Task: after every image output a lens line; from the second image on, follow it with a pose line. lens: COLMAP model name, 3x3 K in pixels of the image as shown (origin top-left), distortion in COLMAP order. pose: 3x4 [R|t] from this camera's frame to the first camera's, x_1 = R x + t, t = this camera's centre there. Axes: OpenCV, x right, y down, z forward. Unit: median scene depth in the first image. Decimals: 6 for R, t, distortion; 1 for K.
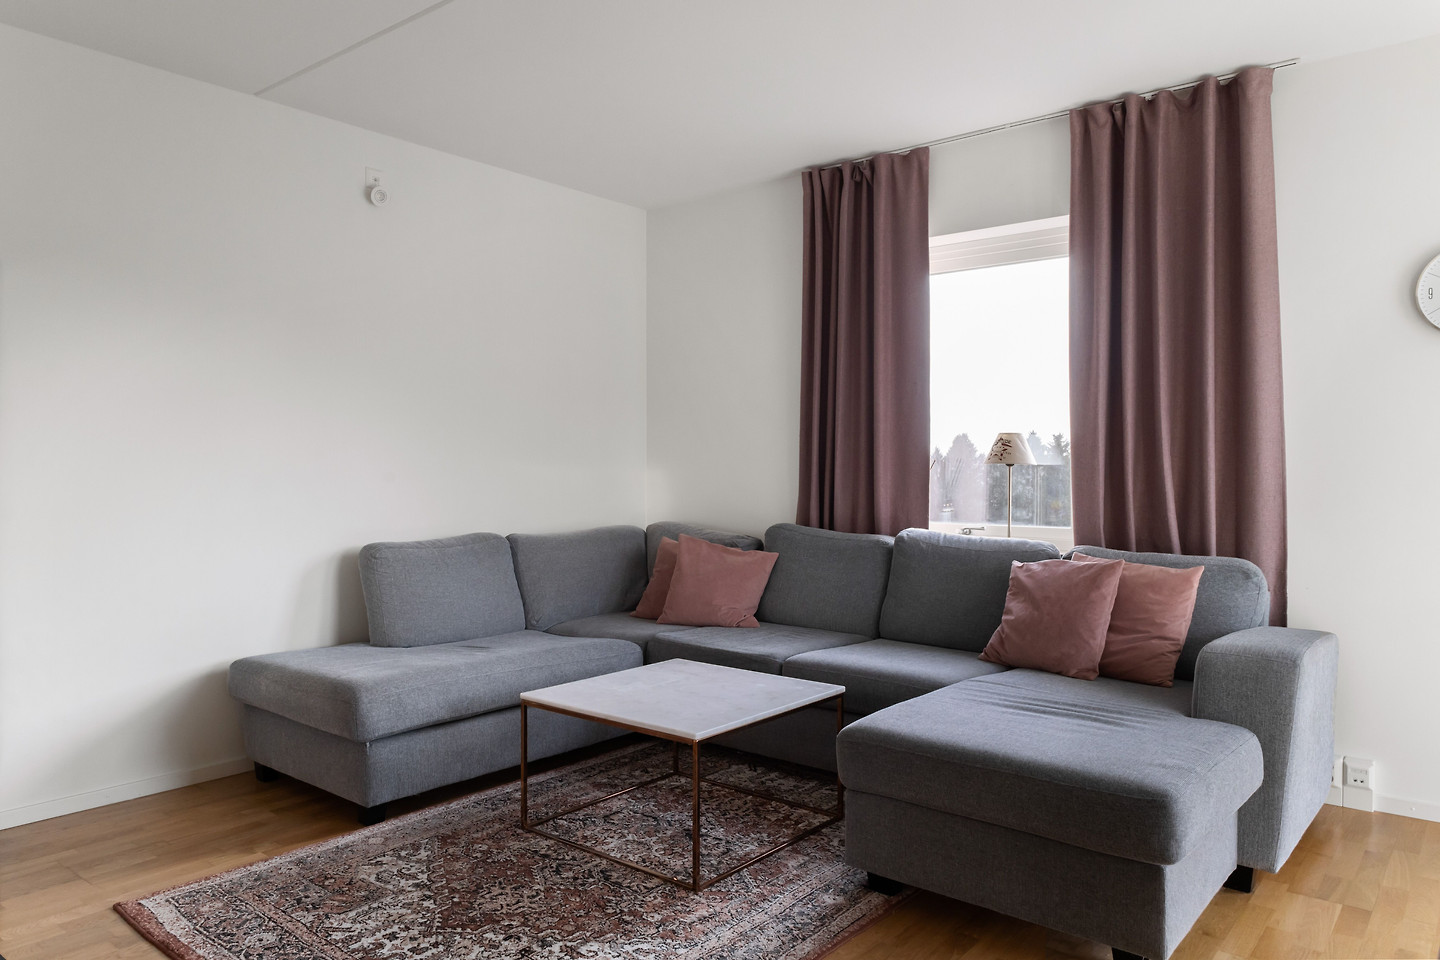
lens RADIAL K [[997.6, 0, 708.1], [0, 997.6, 480.4], [0, 0, 1]] dist [0.011488, -0.009078]
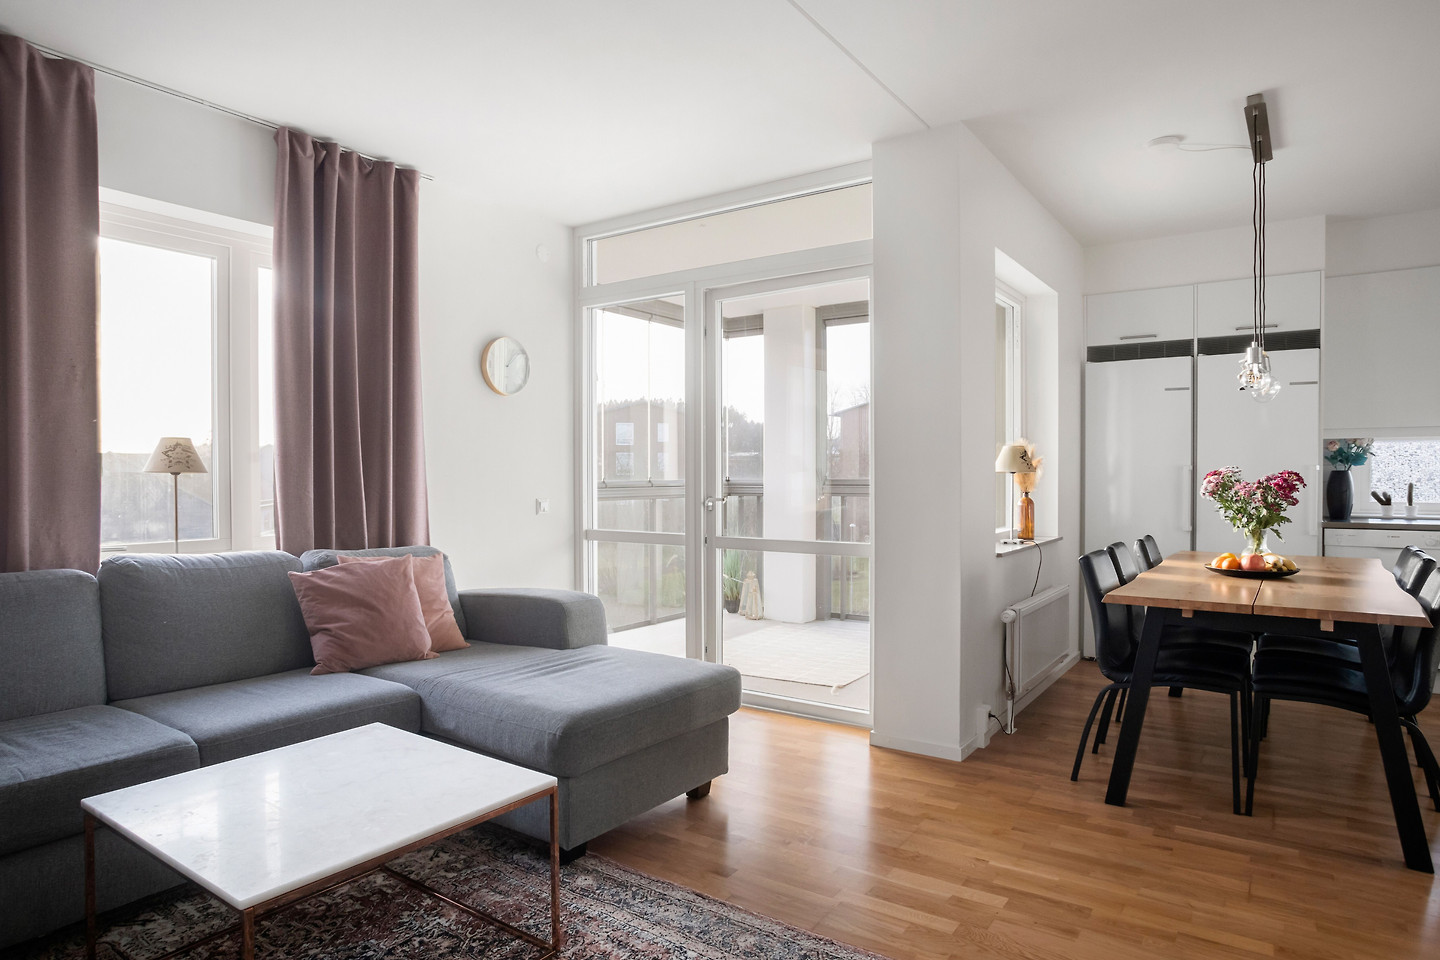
lens RADIAL K [[857.0, 0, 709.0], [0, 857.0, 486.3], [0, 0, 1]] dist [-0.036413, 0.004116]
pose [[-0.081371, -0.014800, 0.996574, -0.555620], [0.014386, 0.999768, 0.016022, -0.010453], [-0.996580, 0.015640, -0.081139, 0.662057]]
